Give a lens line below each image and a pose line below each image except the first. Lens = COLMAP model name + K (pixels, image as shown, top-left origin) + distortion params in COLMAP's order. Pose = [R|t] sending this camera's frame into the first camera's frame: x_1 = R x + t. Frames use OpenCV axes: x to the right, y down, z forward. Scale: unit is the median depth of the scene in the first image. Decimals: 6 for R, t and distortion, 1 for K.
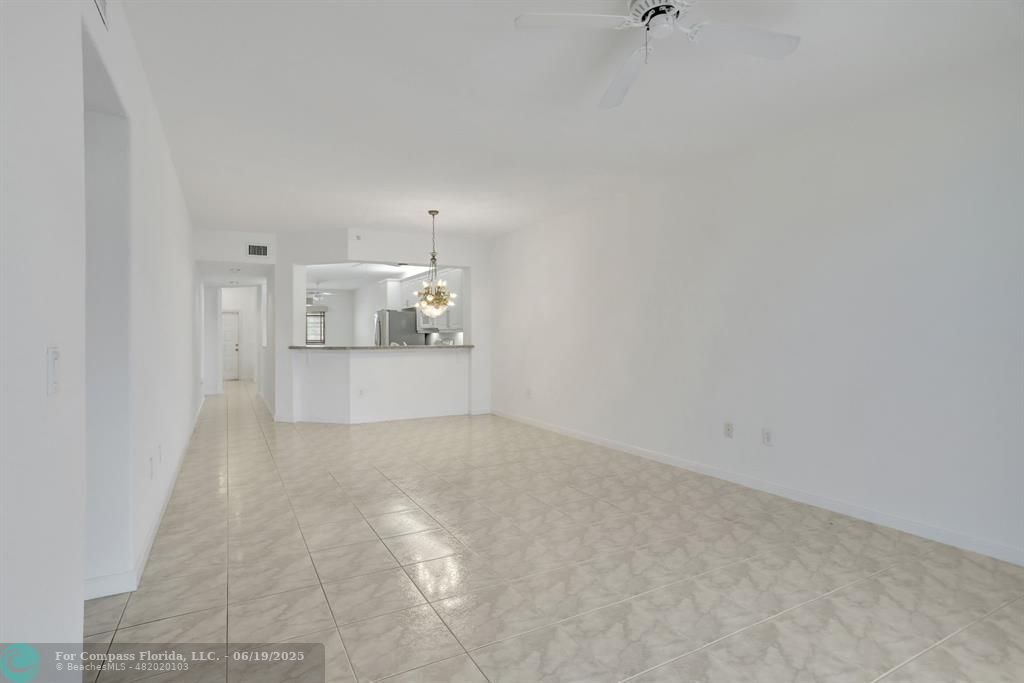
lens RADIAL K [[518.6, 0, 512.8], [0, 518.6, 306.3], [0, 0, 1]] dist [-0.011760, 0.000152]
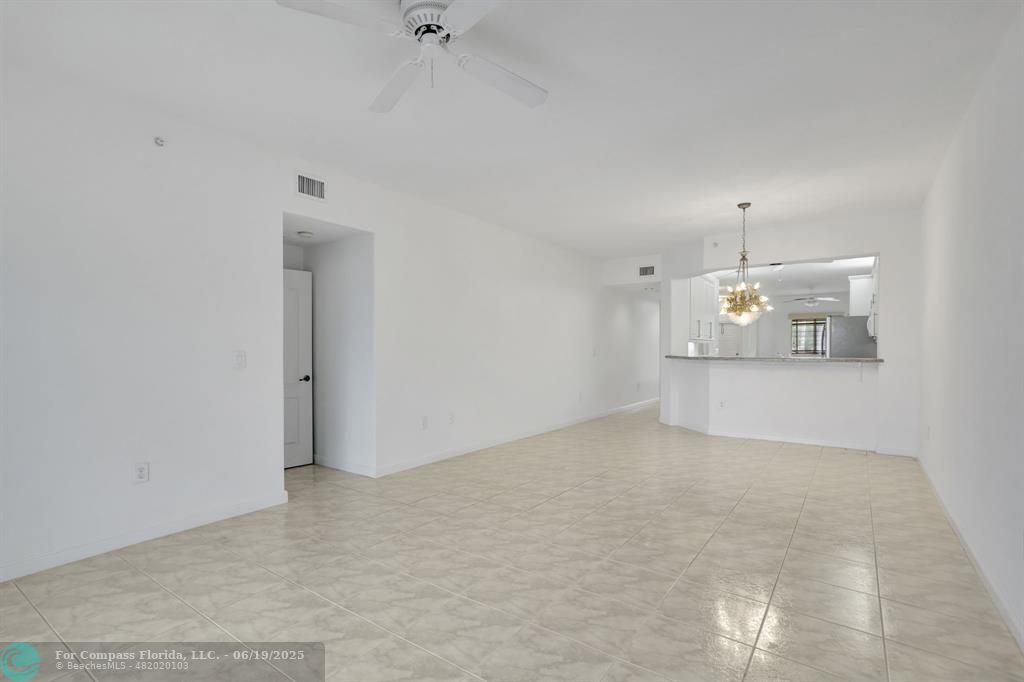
lens RADIAL K [[551.9, 0, 535.7], [0, 551.9, 340.8], [0, 0, 1]] dist [0.001652, 0.002179]
pose [[0.390981, -0.002657, -0.920395, 0.536509], [0.049018, 0.998637, 0.017940, 0.011926], [0.919093, -0.052130, 0.390578, 0.291885]]
